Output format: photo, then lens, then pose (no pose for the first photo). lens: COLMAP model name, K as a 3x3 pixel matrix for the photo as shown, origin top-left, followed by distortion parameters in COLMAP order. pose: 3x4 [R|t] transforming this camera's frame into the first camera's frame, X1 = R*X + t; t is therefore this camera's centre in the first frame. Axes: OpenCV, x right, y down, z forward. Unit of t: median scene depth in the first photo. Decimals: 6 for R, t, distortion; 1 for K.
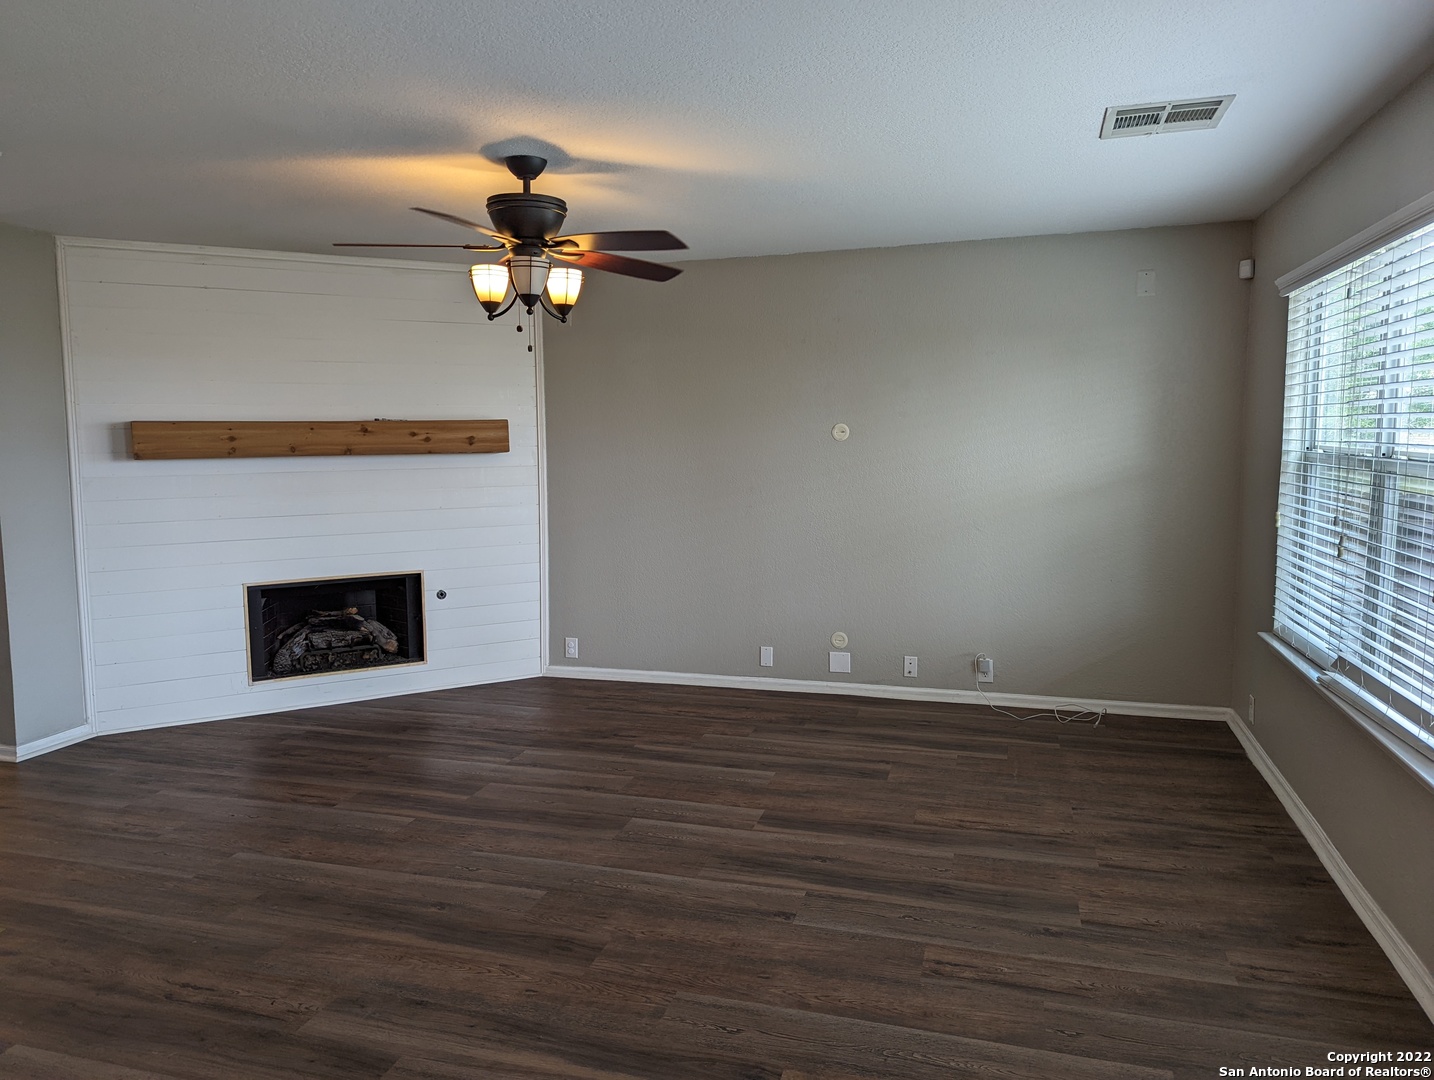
lens RADIAL K [[1021.1, 0, 716.4], [0, 1021.1, 529.1], [0, 0, 1]] dist [0.079624, -0.086482]
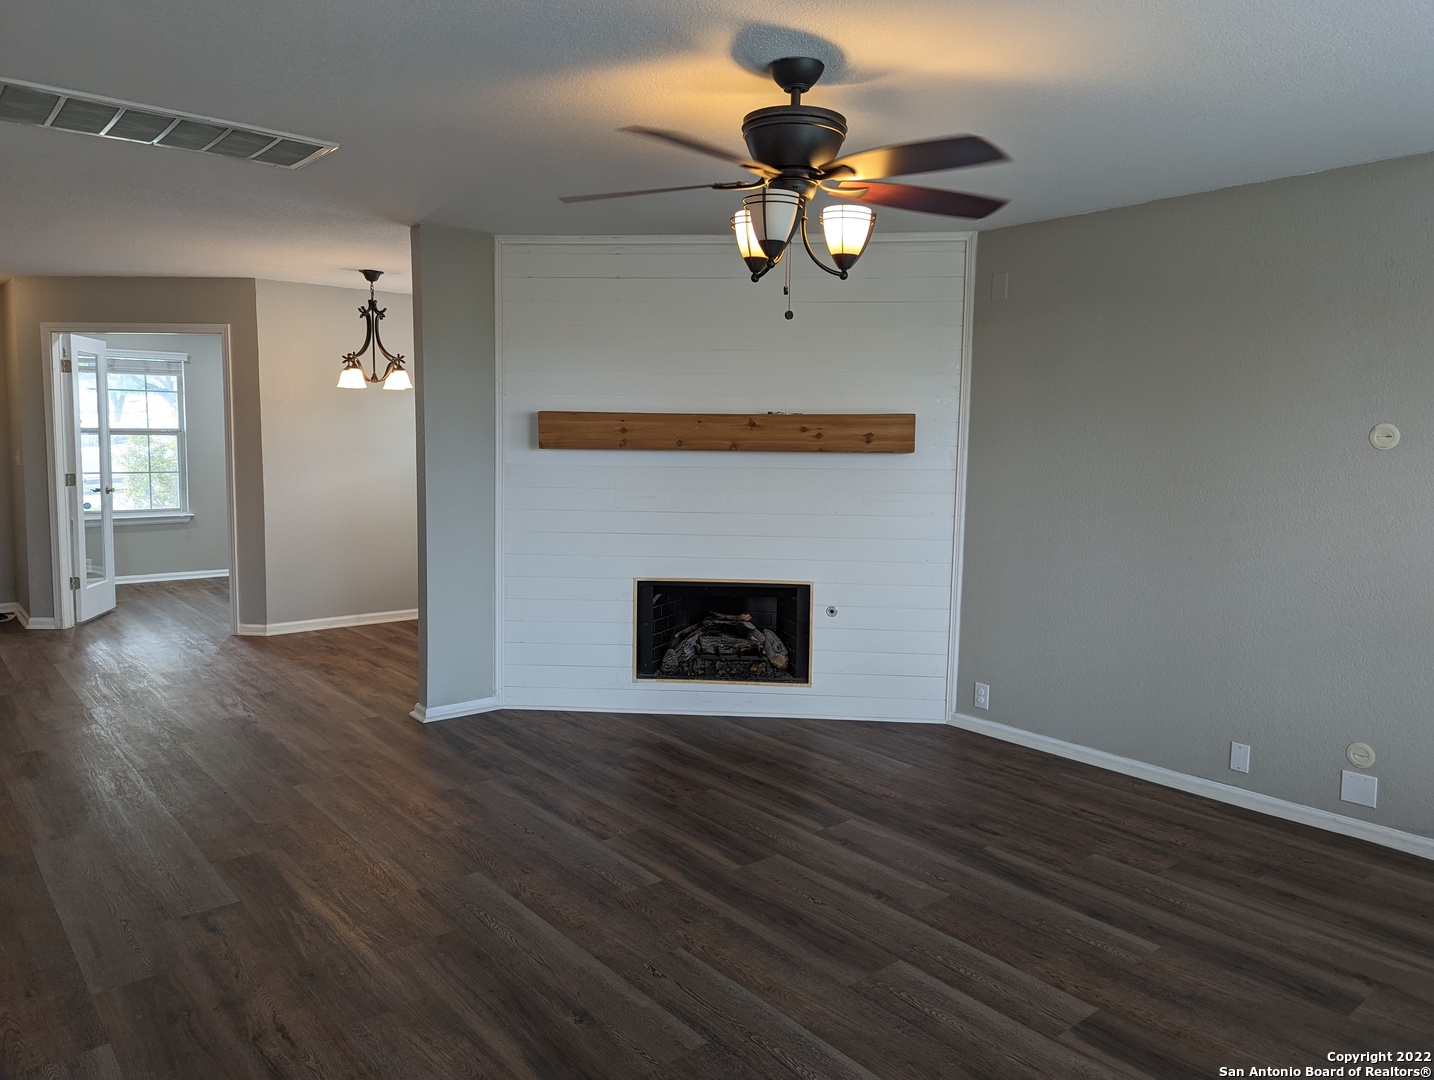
lens RADIAL K [[1021.1, 0, 716.4], [0, 1021.1, 529.1], [0, 0, 1]] dist [0.079624, -0.086482]
pose [[0.833591, 0.073464, -0.547475, 0.144056], [-0.073511, 0.997055, 0.021862, -0.021796], [0.547469, 0.022021, 0.836536, 0.240329]]
